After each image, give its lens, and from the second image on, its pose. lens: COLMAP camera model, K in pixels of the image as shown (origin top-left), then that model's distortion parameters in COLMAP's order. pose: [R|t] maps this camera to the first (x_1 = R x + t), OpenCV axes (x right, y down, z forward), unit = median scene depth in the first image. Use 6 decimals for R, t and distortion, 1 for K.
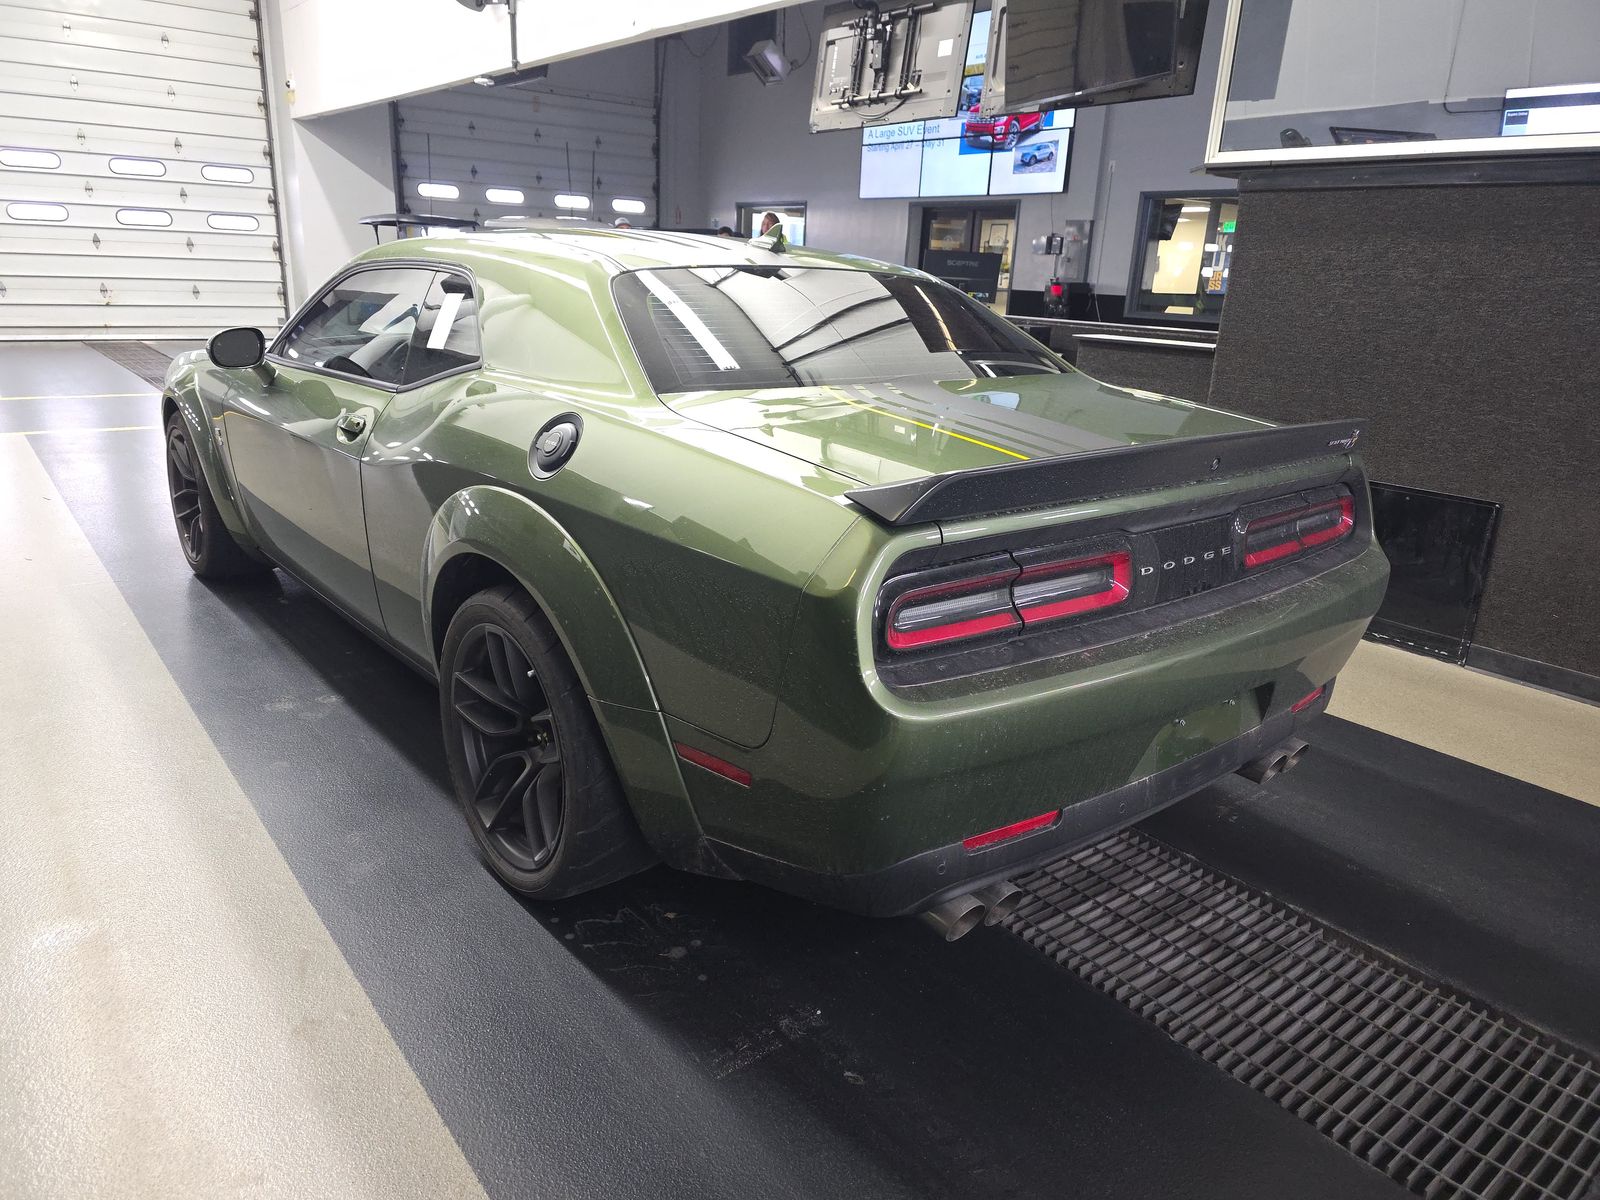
lens RADIAL K [[1079.9, 0, 788.8], [0, 1079.9, 613.9], [0, 0, 1]] dist [0.034885, -0.029622]
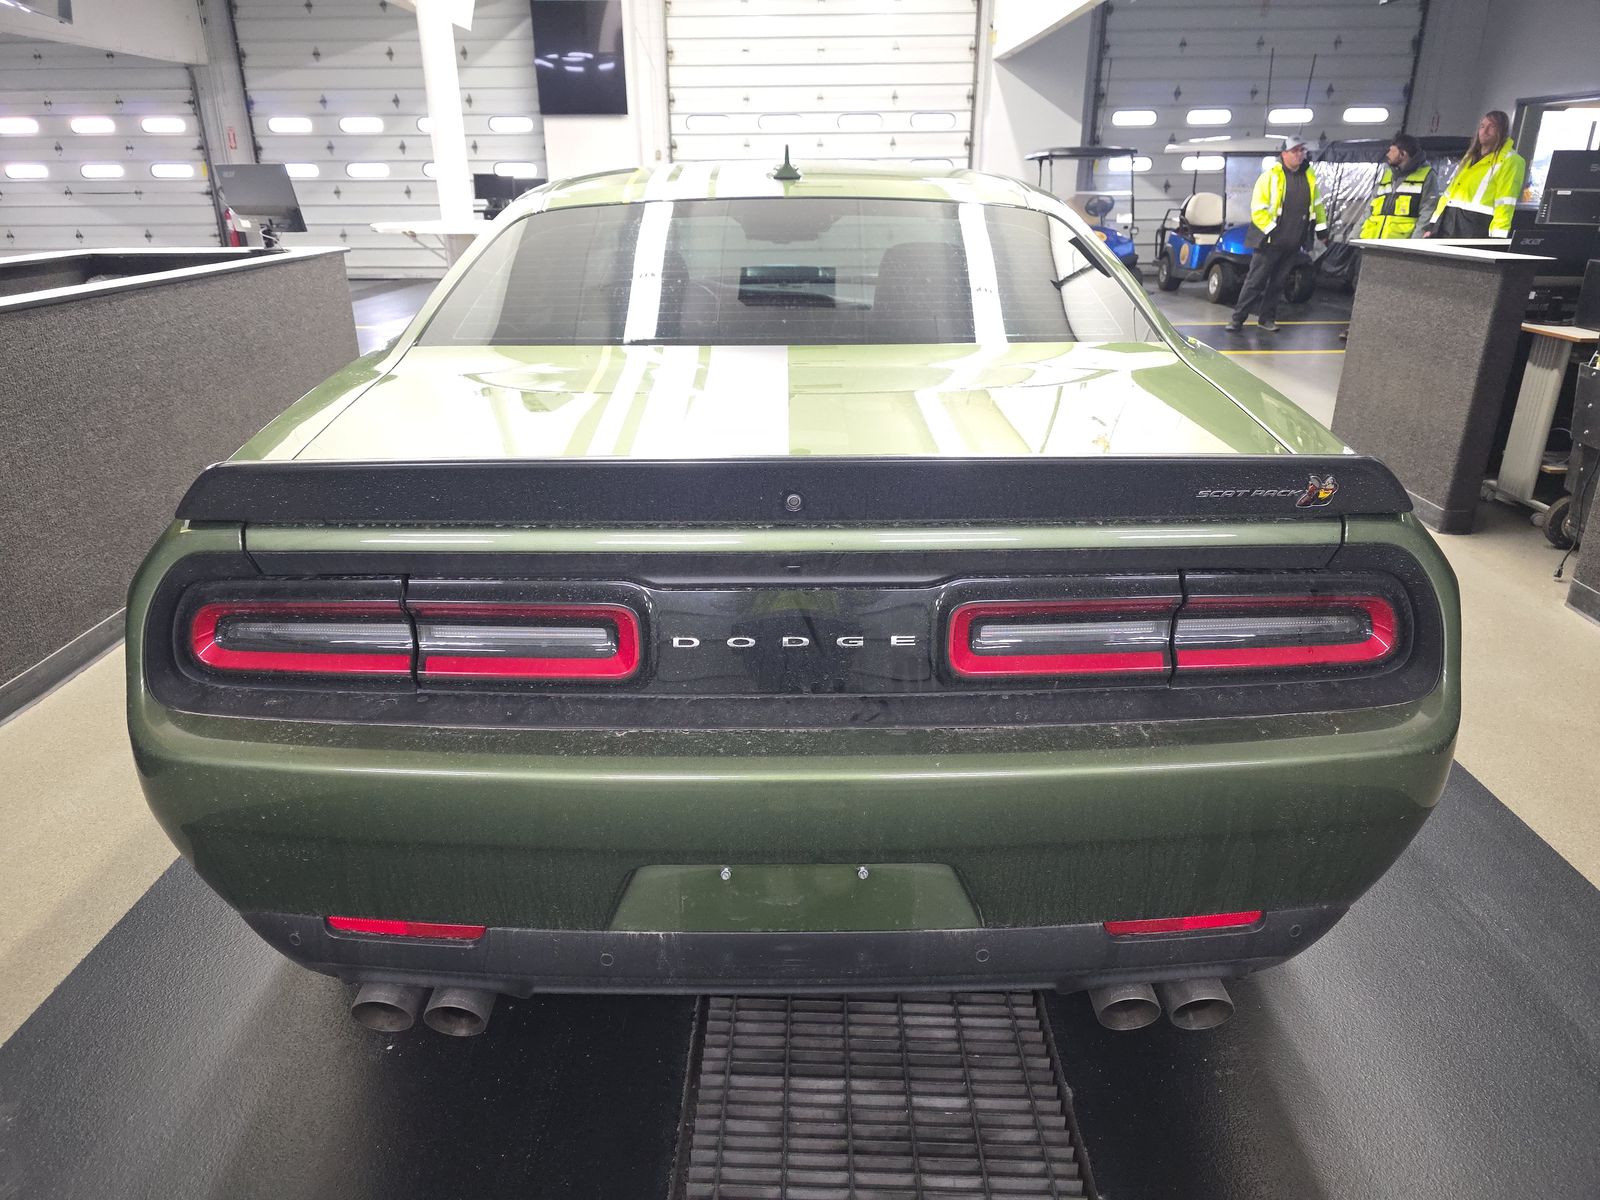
lens RADIAL K [[1079.9, 0, 773.8], [0, 1079.9, 600.8], [0, 0, 1]] dist [0.034885, -0.029622]
pose [[0.771022, 0.185951, -0.609055, 0.139951], [-0.158398, 0.982359, 0.099404, -0.025390], [0.616794, 0.019830, 0.786874, 0.089454]]
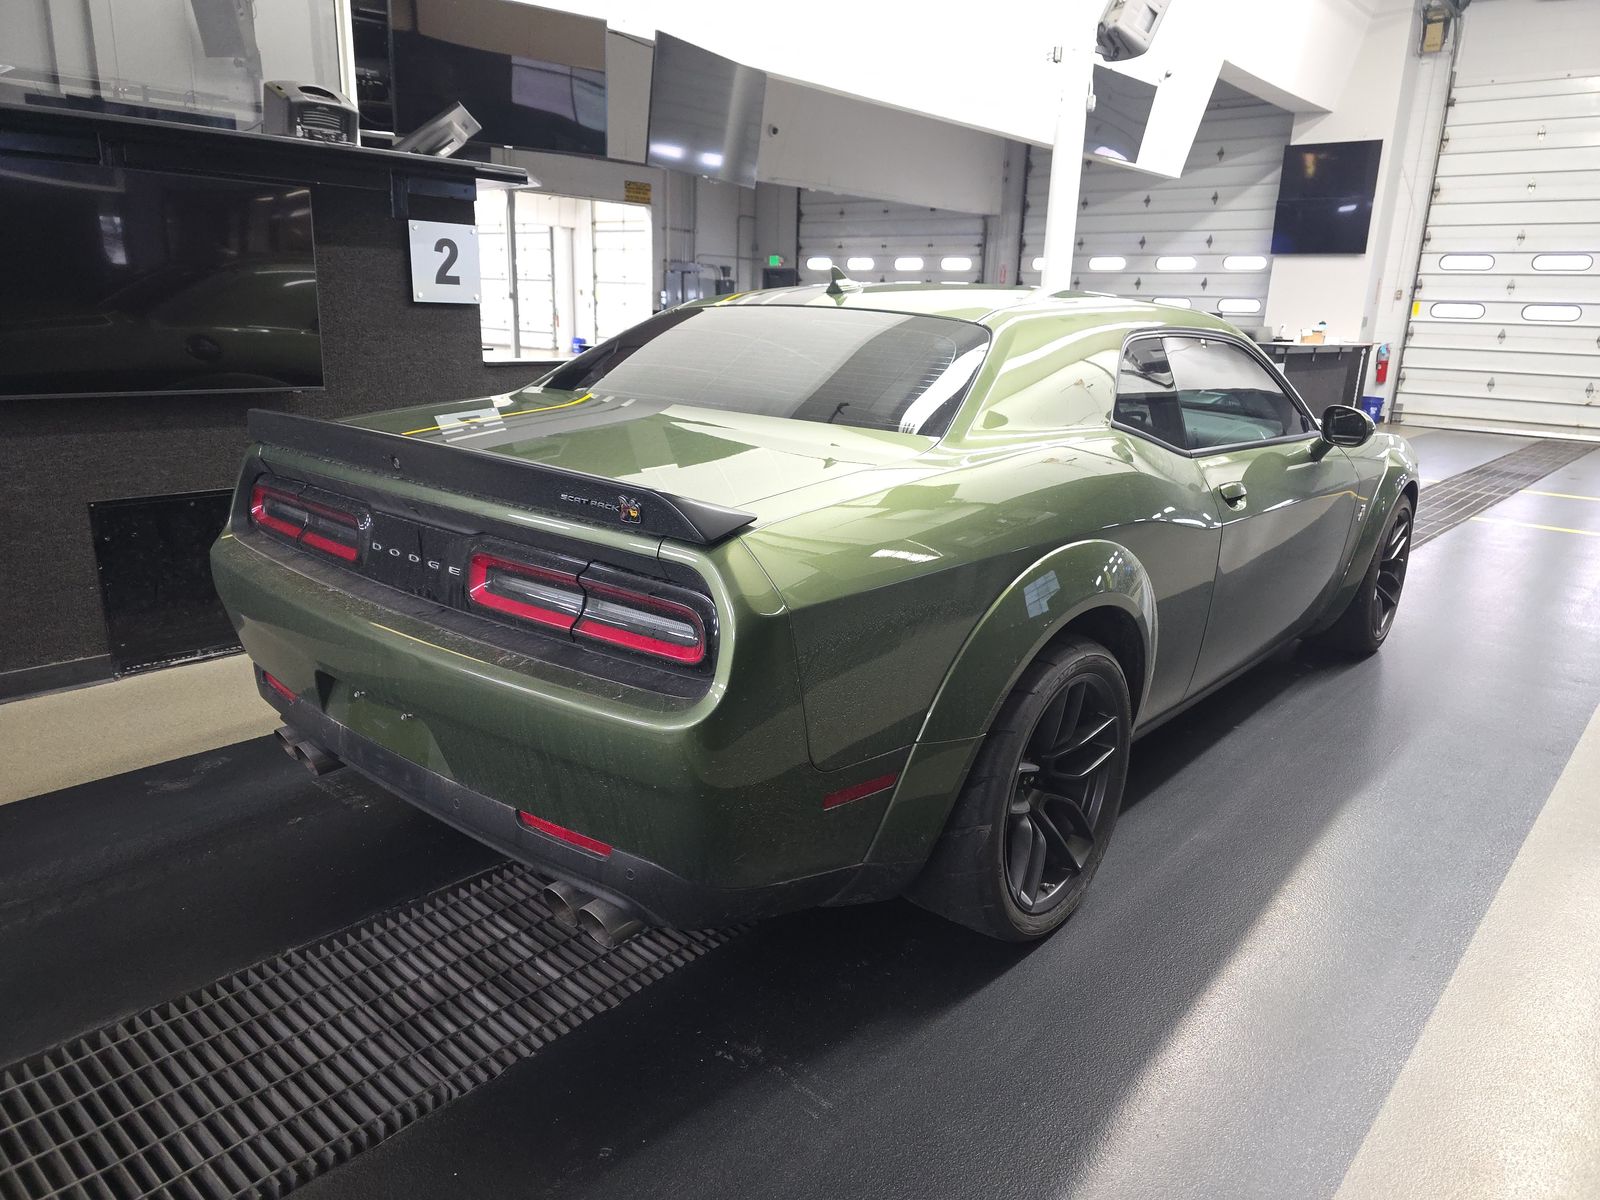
lens RADIAL K [[1079.9, 0, 786.5], [0, 1079.9, 591.2], [0, 0, 1]] dist [0.034885, -0.029622]
pose [[0.180406, 0.216789, -0.959404, 0.265953], [-0.326319, 0.933356, 0.149542, -0.054092], [0.927884, 0.286093, 0.239126, 0.203145]]
